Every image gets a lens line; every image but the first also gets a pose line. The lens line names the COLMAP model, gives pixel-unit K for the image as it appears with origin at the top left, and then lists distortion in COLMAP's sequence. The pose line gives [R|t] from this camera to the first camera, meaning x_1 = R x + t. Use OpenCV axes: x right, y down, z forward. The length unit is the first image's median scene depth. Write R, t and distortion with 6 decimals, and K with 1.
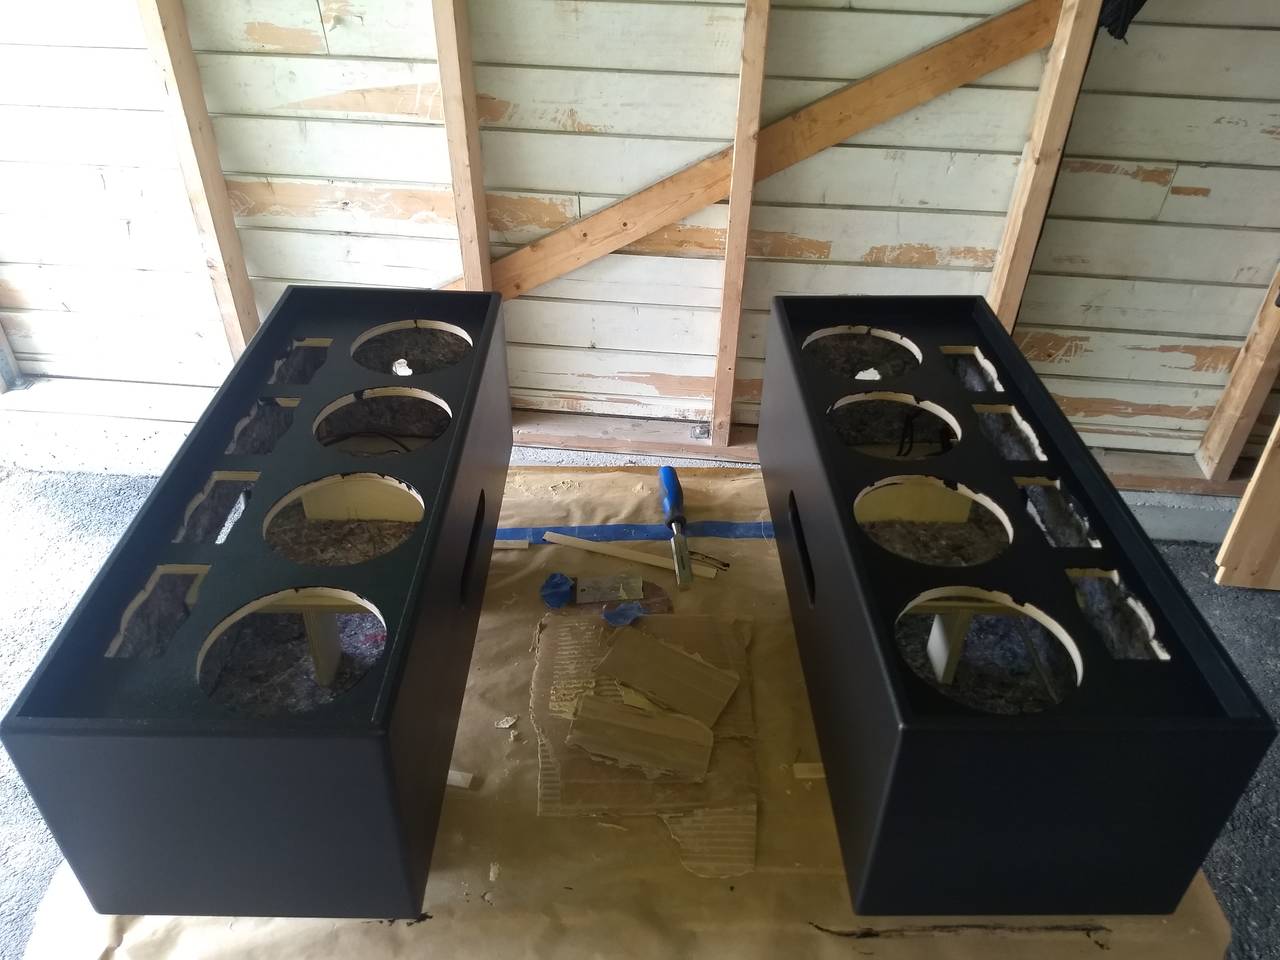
lens RADIAL K [[964.2, 0, 640.0], [0, 964.2, 480.0], [0, 0, 1]] dist [0.072512, -0.136485]
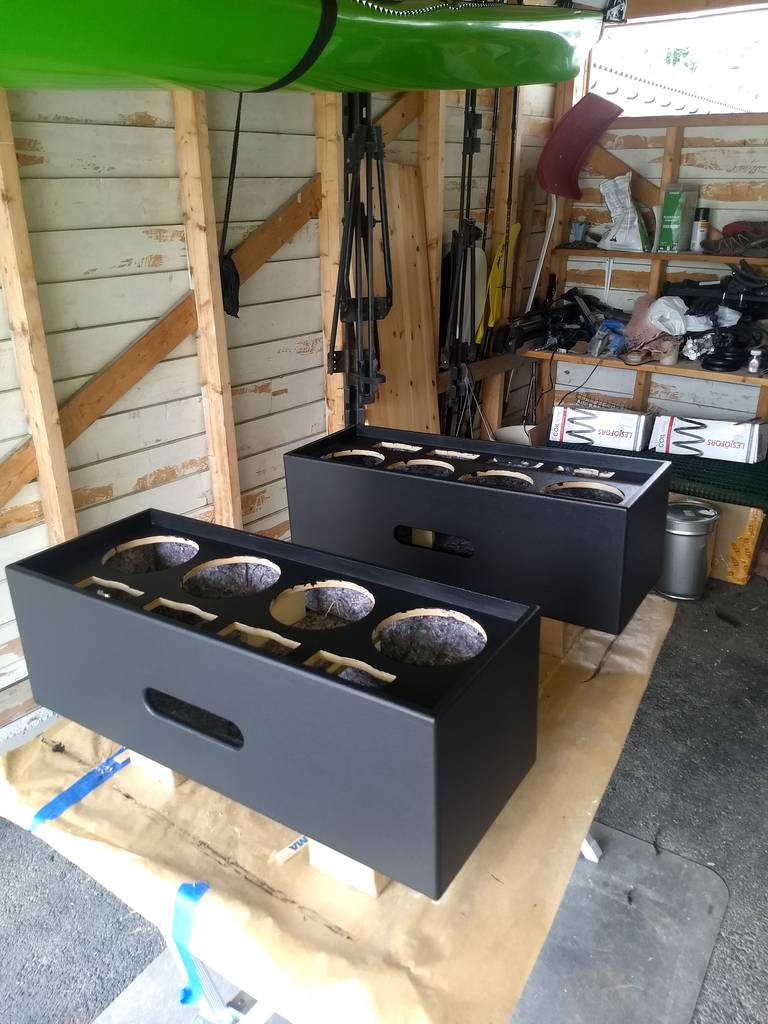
lens RADIAL K [[752.1, 0, 384.0], [0, 752.1, 512.0], [0, 0, 1]] dist [0.118835, -0.204117]
pose [[0.593804, -0.344936, 0.726923, -0.399754], [0.511992, 0.858924, -0.010660, -0.001933], [-0.620694, 0.378509, 0.686637, 0.031247]]
